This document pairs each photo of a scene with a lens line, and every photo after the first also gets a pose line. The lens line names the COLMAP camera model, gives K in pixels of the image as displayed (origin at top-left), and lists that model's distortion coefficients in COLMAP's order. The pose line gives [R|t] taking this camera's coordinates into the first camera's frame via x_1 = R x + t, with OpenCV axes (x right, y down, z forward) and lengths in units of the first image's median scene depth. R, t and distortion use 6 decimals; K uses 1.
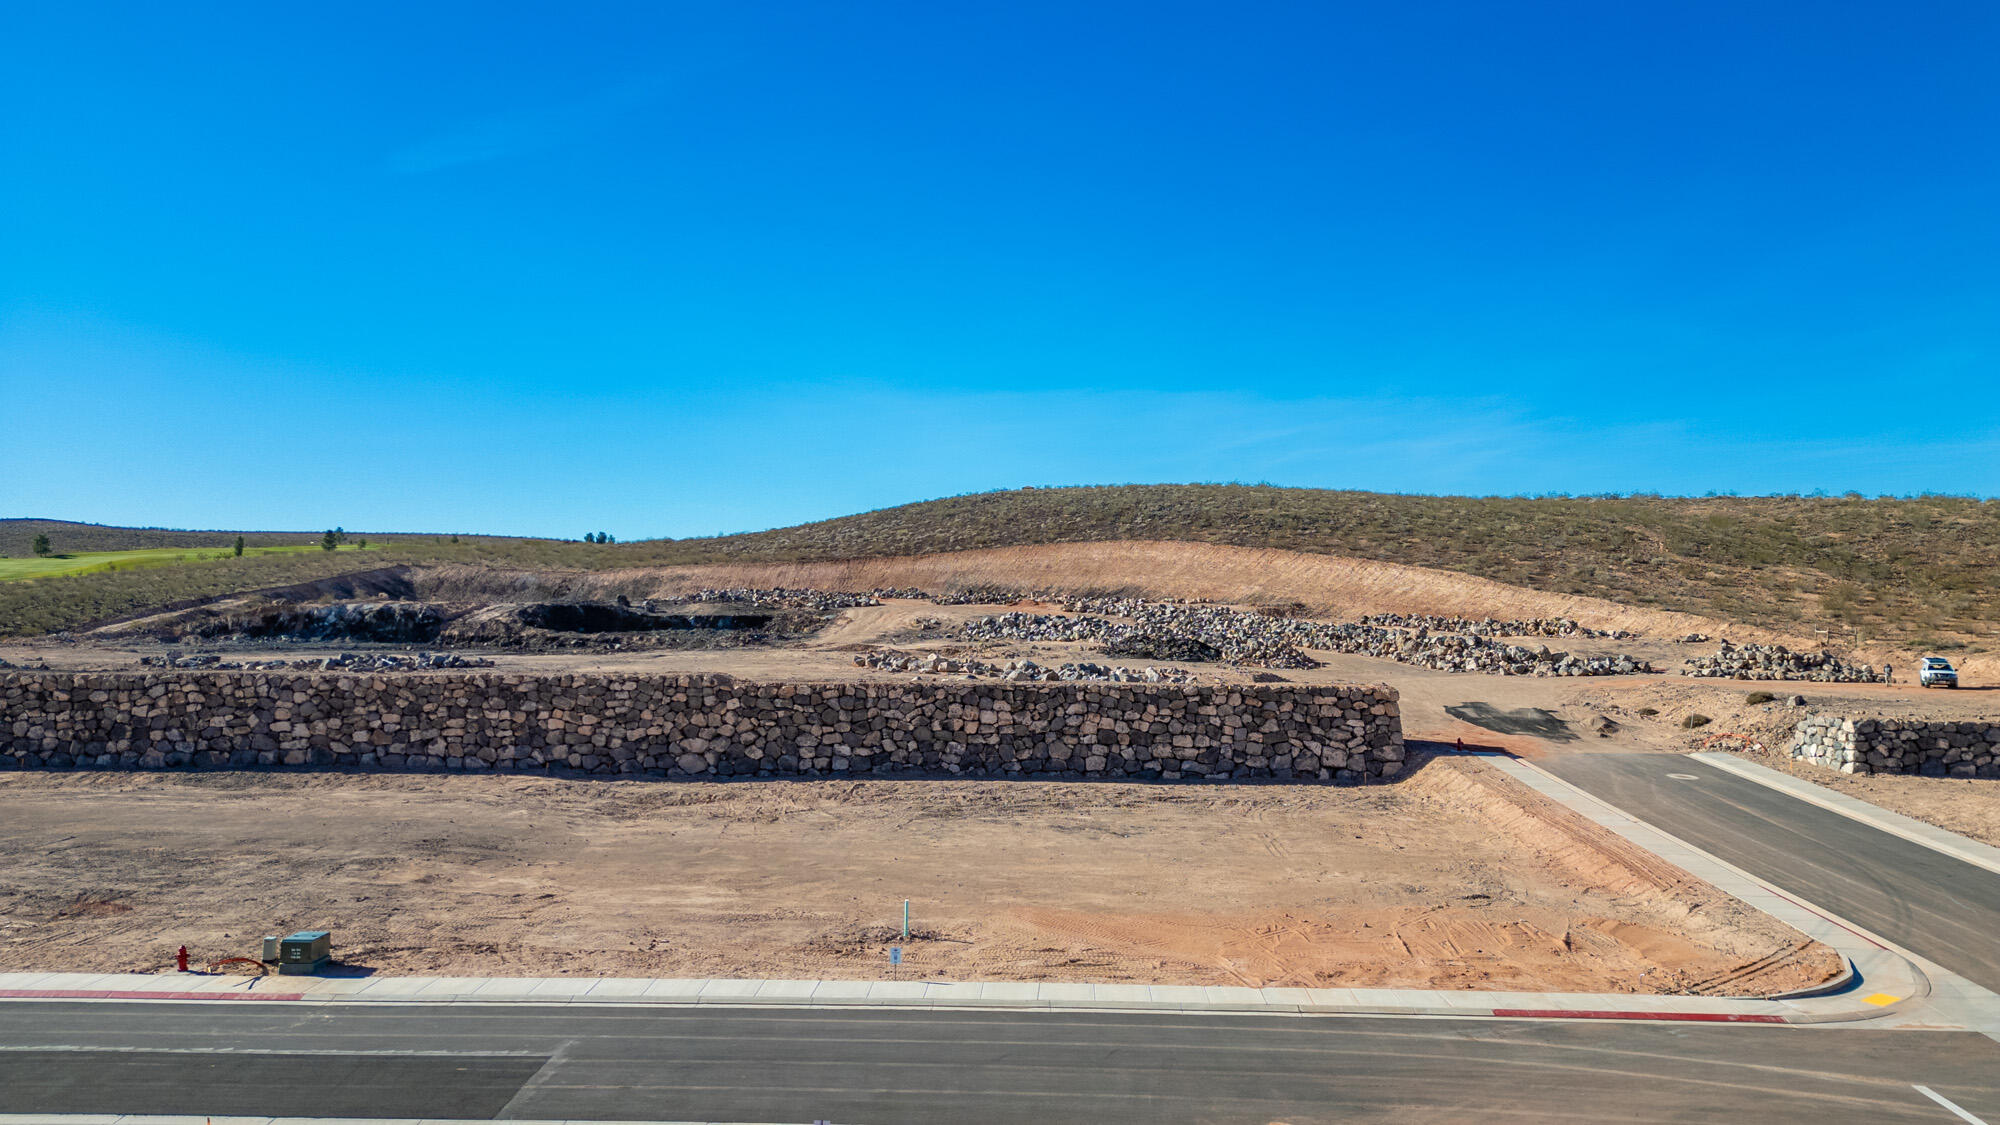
lens RADIAL K [[1399.6, 0, 997.3], [0, 1399.6, 559.6], [0, 0, 1]] dist [0.098062, -0.107025]
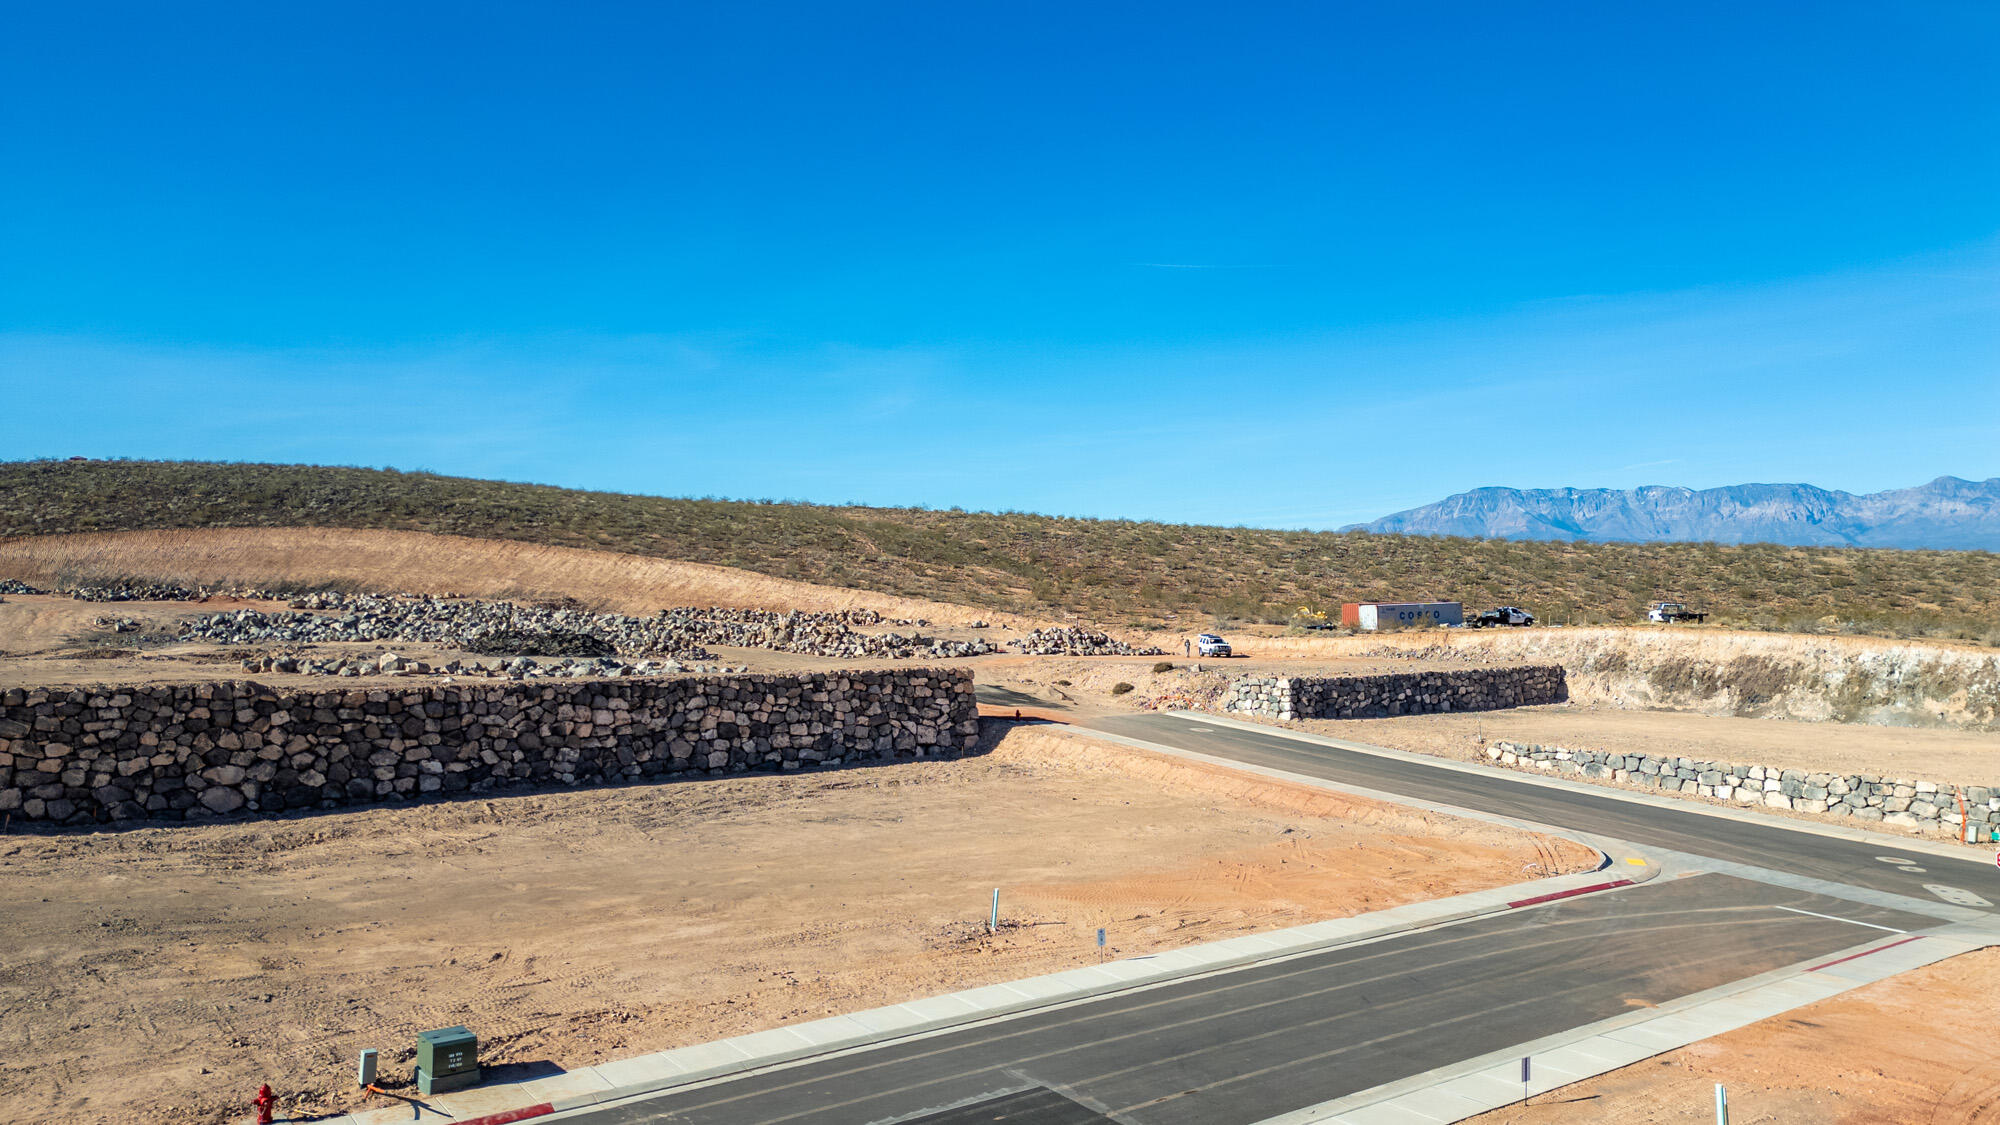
lens RADIAL K [[1399.6, 0, 997.3], [0, 1399.6, 559.6], [0, 0, 1]] dist [0.098062, -0.107025]
pose [[0.787499, 0.016203, 0.616103, -0.362103], [-0.016138, 0.999854, -0.005667, 0.013586], [-0.616105, -0.005479, 0.787645, 0.140052]]
